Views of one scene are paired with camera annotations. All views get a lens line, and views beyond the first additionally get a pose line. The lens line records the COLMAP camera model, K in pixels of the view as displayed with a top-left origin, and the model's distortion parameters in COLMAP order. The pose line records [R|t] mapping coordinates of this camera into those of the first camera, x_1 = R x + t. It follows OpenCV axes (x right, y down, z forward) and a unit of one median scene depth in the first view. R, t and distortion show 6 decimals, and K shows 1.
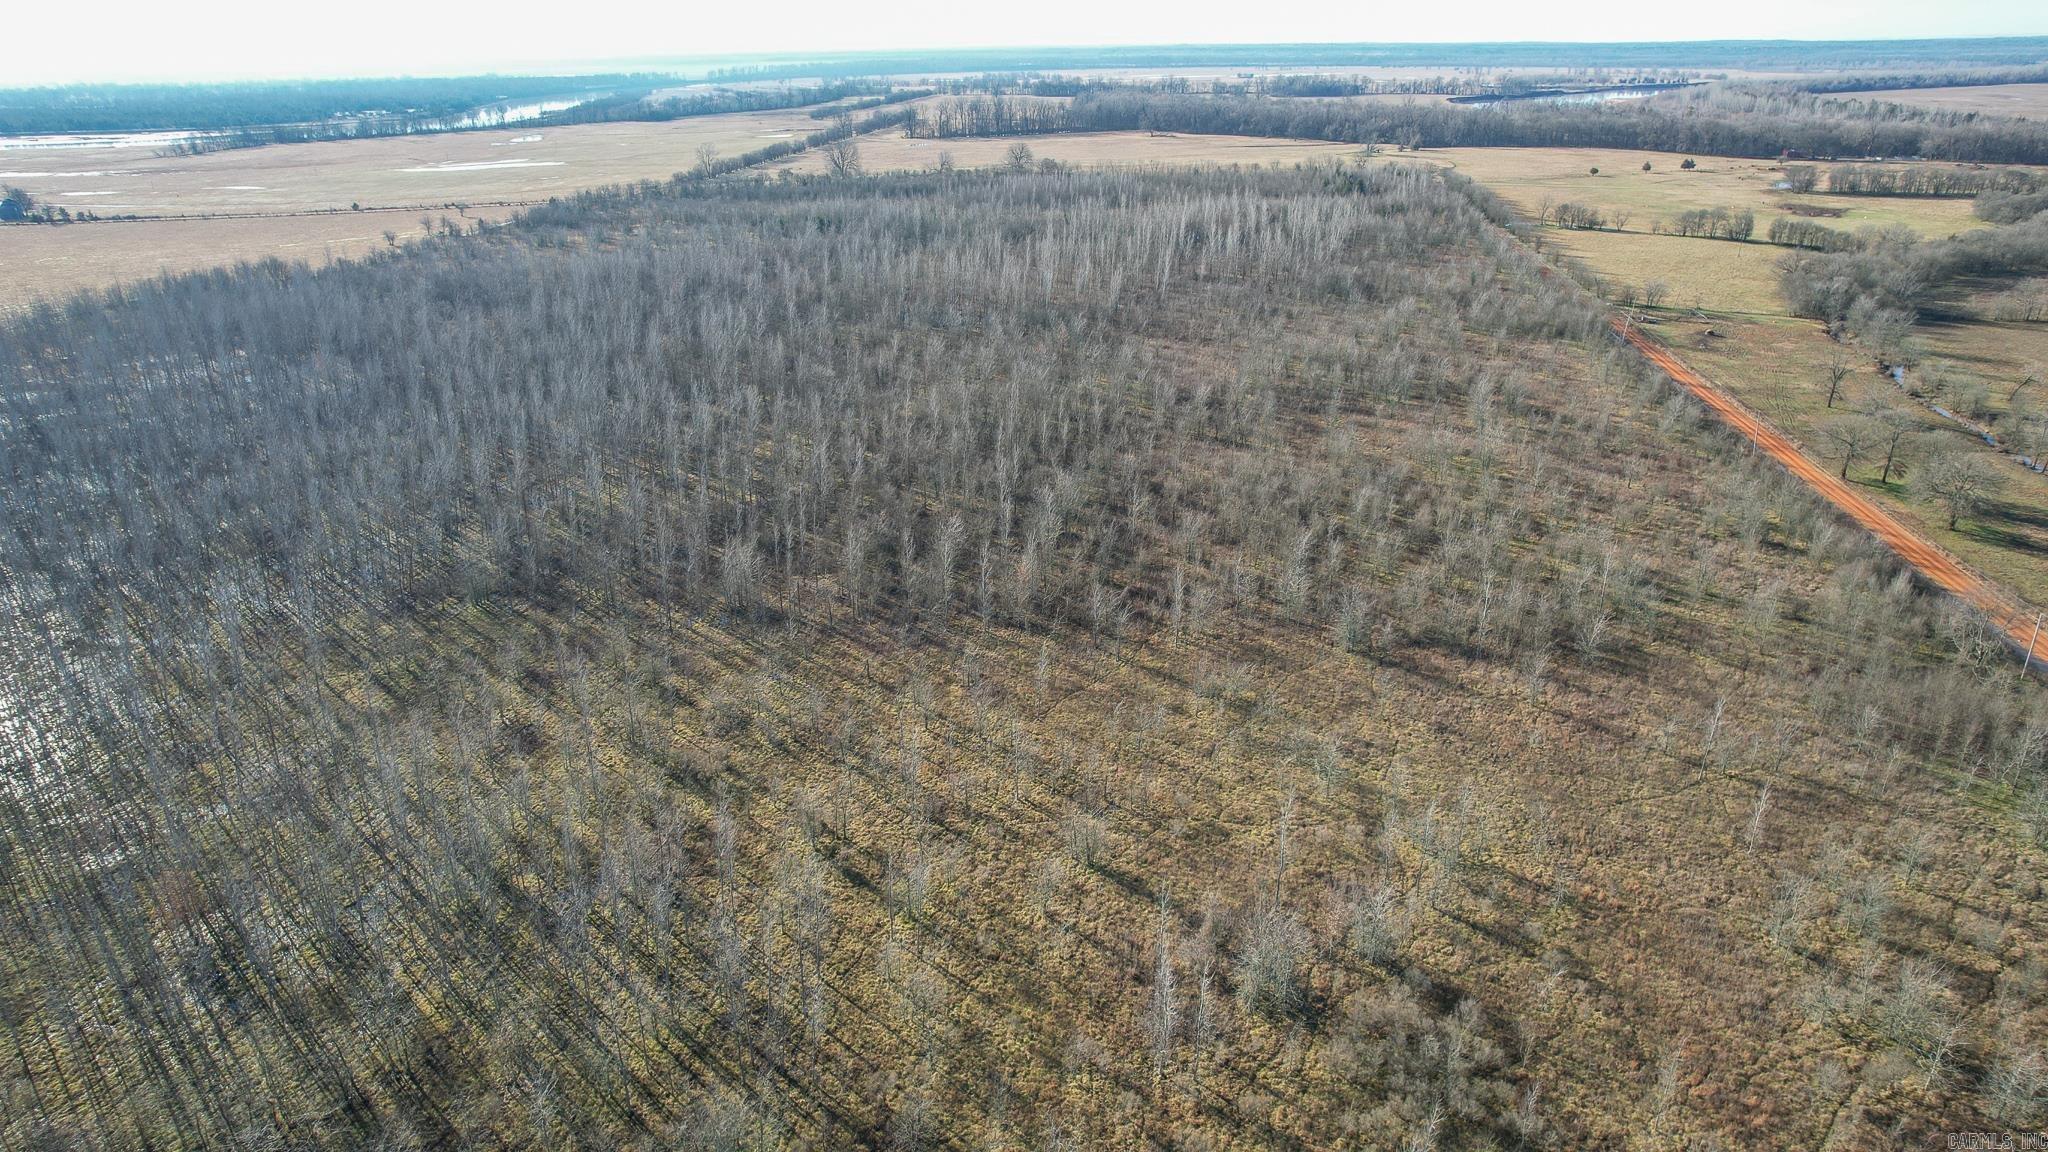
lens RADIAL K [[1320.6, 0, 1024.0], [0, 1320.6, 566.5], [0, 0, 1]] dist [-0.089088, 0.086817]
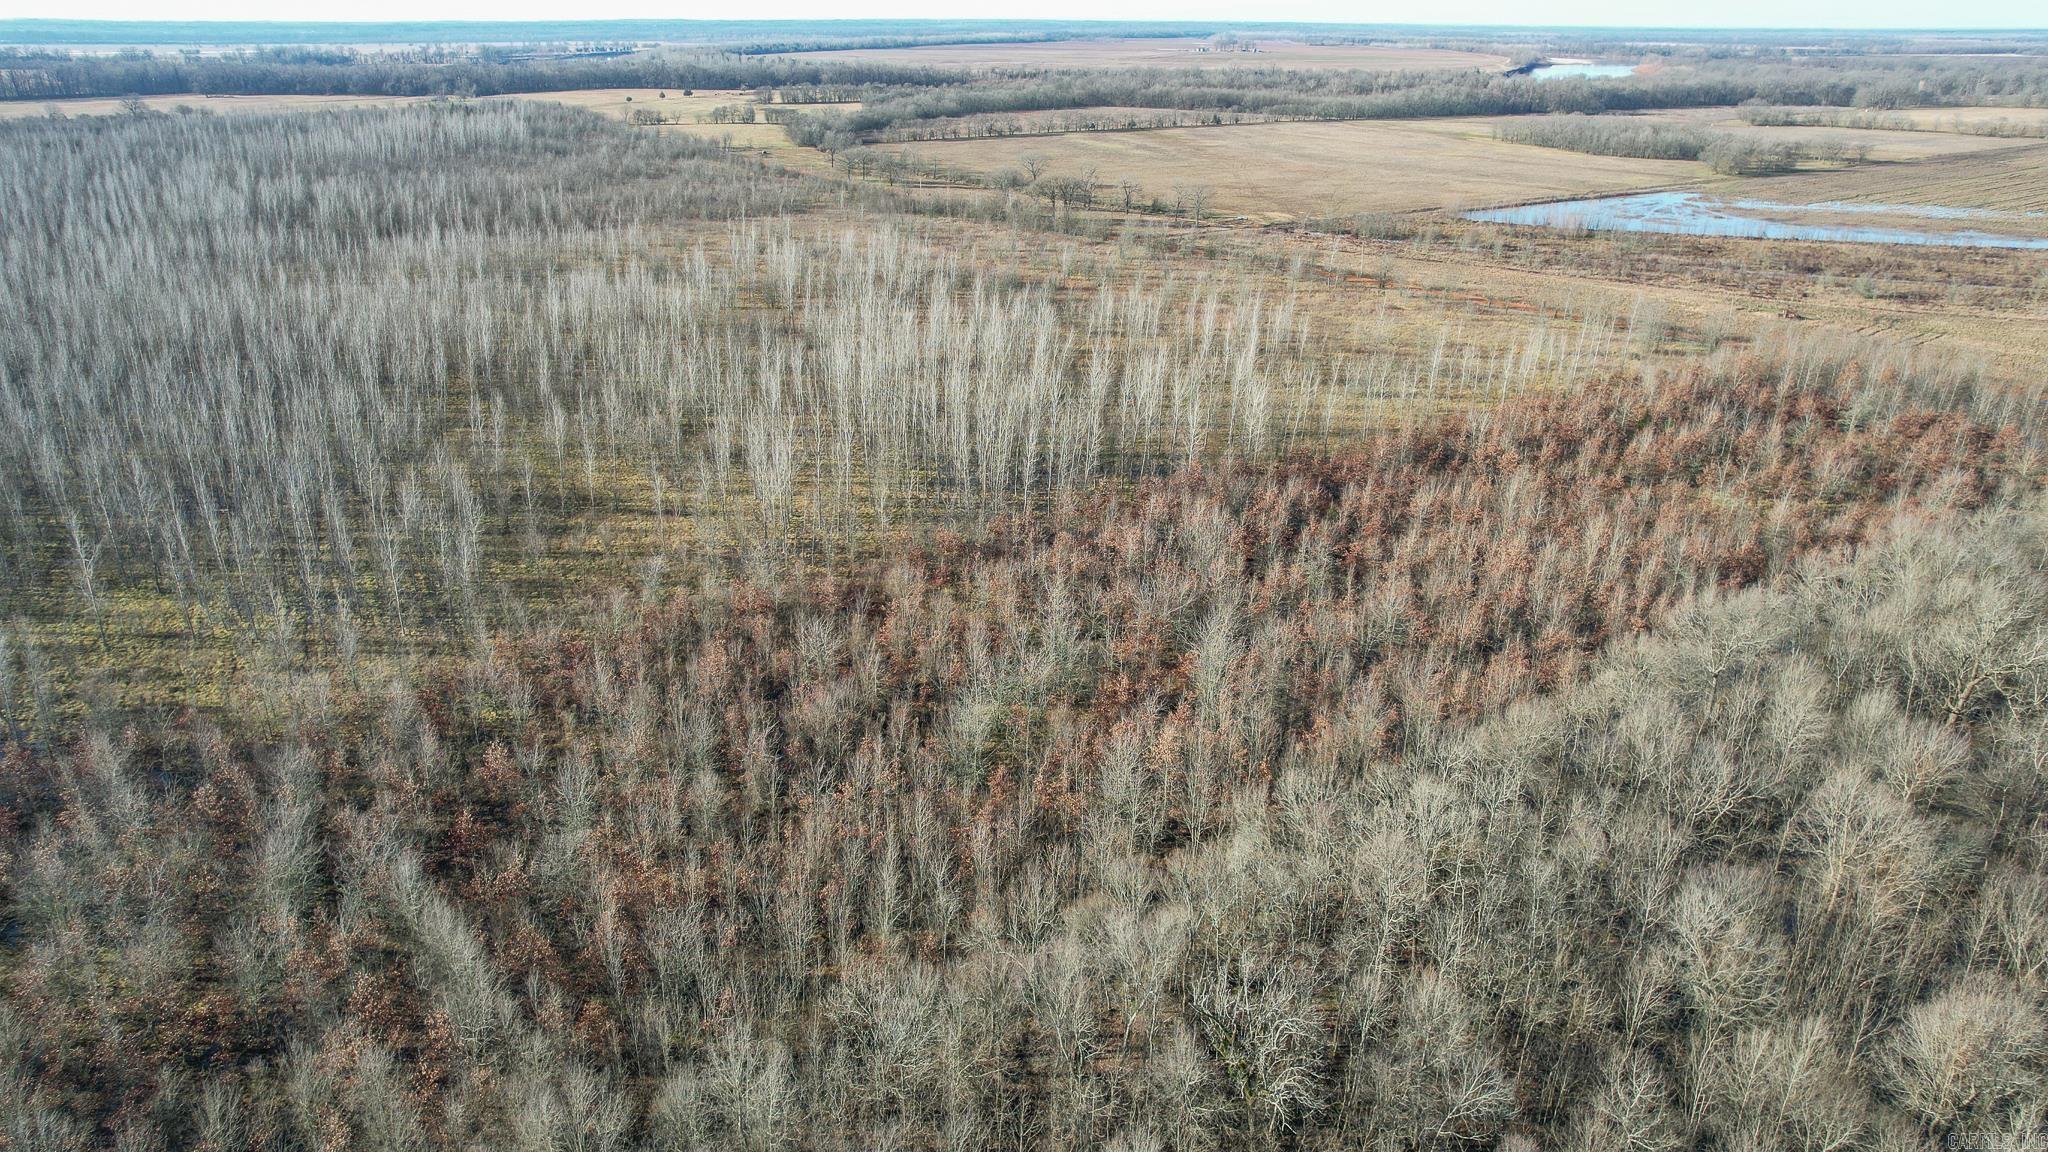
lens RADIAL K [[1320.6, 0, 1024.0], [0, 1320.6, 566.5], [0, 0, 1]] dist [-0.089088, 0.086817]
pose [[0.737566, -0.247992, 0.628090, -0.099872], [0.239893, 0.965679, 0.099578, 0.056840], [-0.631228, 0.077229, 0.771743, -0.122370]]
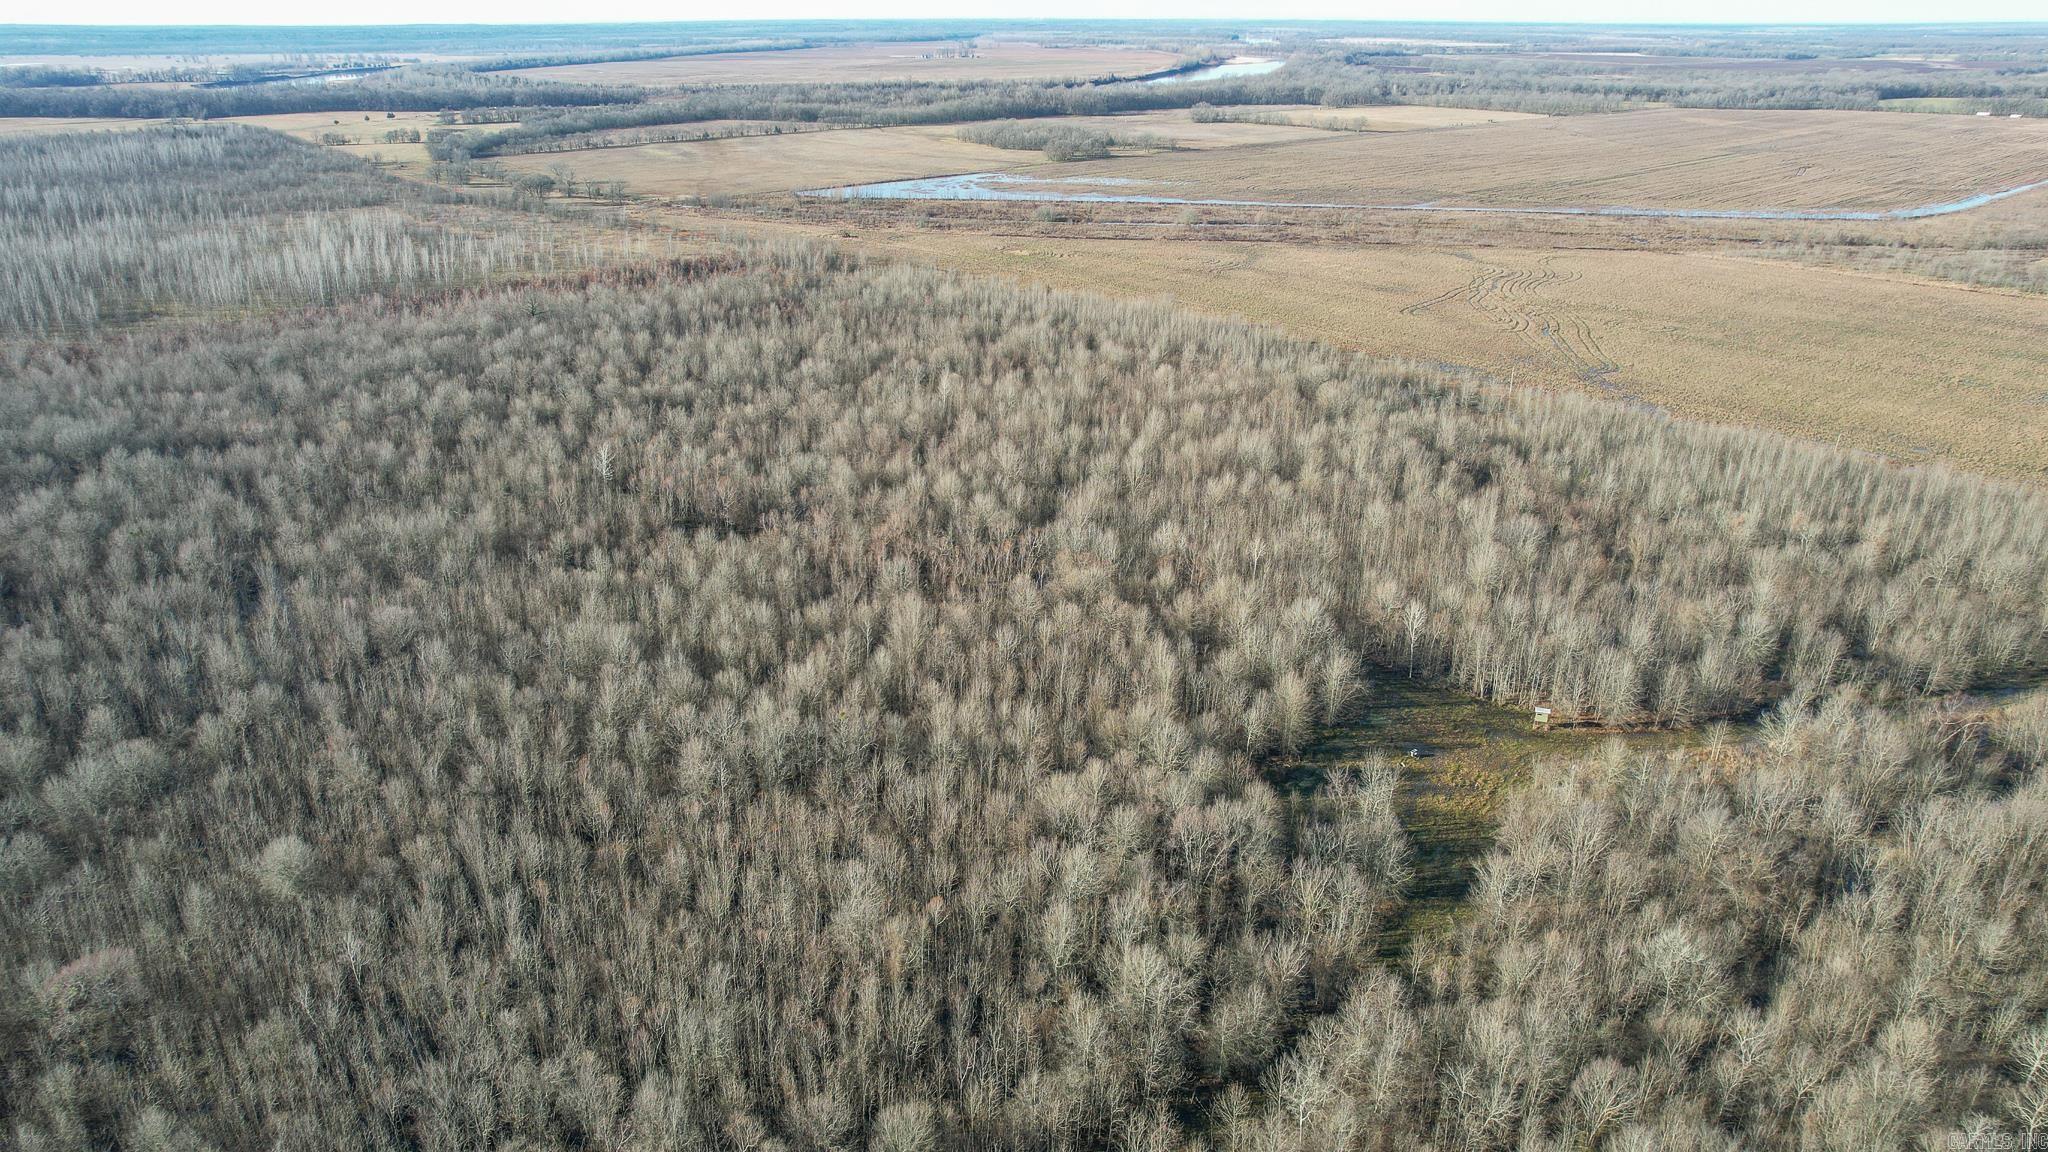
lens RADIAL K [[1320.6, 0, 1024.0], [0, 1320.6, 566.5], [0, 0, 1]] dist [-0.089088, 0.086817]
pose [[0.645200, -0.288045, 0.707635, -0.142661], [0.279079, 0.951059, 0.132675, 0.114003], [-0.711219, 0.111884, 0.694010, -0.310932]]
